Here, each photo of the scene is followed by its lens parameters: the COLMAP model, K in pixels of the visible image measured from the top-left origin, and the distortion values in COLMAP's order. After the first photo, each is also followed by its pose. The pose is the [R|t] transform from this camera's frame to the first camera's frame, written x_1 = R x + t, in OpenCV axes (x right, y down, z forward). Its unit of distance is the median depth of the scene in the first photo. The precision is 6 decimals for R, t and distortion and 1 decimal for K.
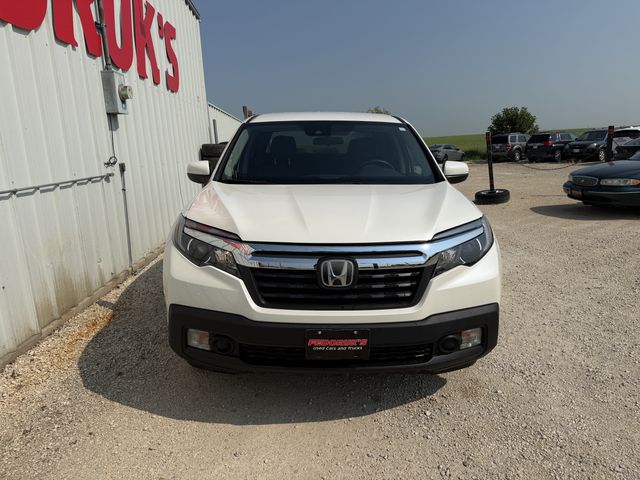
lens RADIAL K [[451.6, 0, 324.9], [0, 451.6, 238.4], [0, 0, 1]] dist [0.028009, -0.034636]
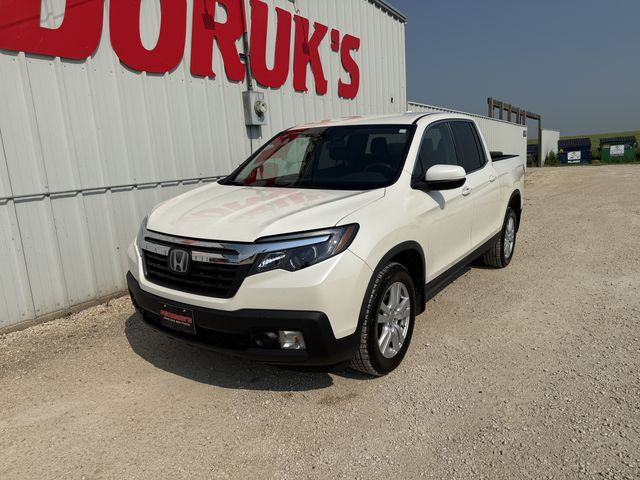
lens RADIAL K [[451.6, 0, 320.9], [0, 451.6, 241.8], [0, 0, 1]] dist [0.028009, -0.034636]
pose [[0.810584, 0.099070, -0.577182, 0.930595], [-0.087294, 0.995016, 0.048195, -0.060417], [0.579080, 0.011319, 0.815192, 0.189998]]
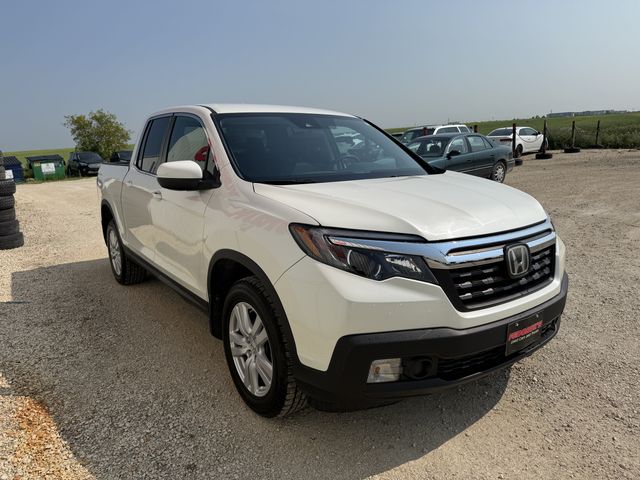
lens RADIAL K [[451.6, 0, 319.8], [0, 451.6, 242.5], [0, 0, 1]] dist [0.028009, -0.034636]
pose [[0.830283, -0.132206, 0.541435, -0.750499], [0.134412, 0.990283, 0.035685, -0.046357], [-0.540891, 0.043147, 0.839985, 0.363450]]
